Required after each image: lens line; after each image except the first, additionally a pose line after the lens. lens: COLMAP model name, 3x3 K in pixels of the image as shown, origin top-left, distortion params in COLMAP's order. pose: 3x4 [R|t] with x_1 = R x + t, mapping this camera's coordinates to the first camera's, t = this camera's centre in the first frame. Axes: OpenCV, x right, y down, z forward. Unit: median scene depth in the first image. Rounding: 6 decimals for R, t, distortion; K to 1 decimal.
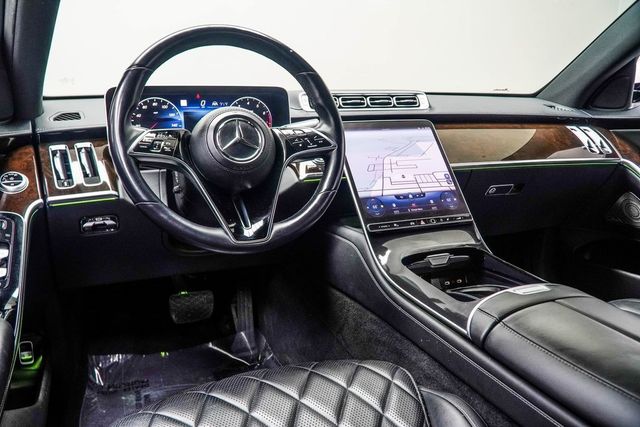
lens RADIAL K [[530.7, 0, 315.3], [0, 530.7, 213.0], [0, 0, 1]] dist [-0.010620, -0.004971]
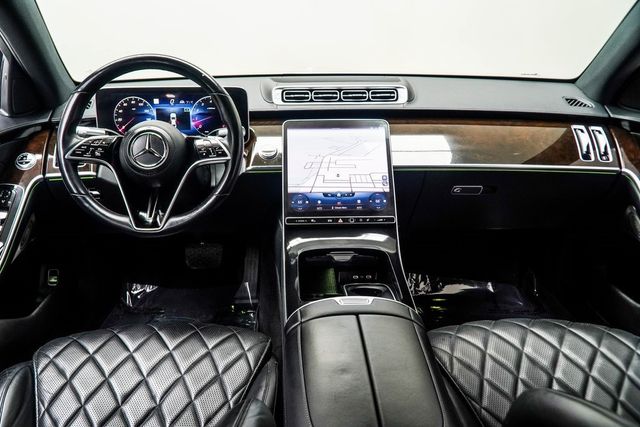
lens RADIAL K [[570.4, 0, 311.2], [0, 570.4, 210.5], [0, 0, 1]] dist [0.020015, -0.037578]
pose [[0.936723, 0.123330, -0.327628, 0.534367], [-0.079303, 0.986315, 0.144548, -0.171563], [0.340972, -0.109419, 0.933684, -0.137715]]
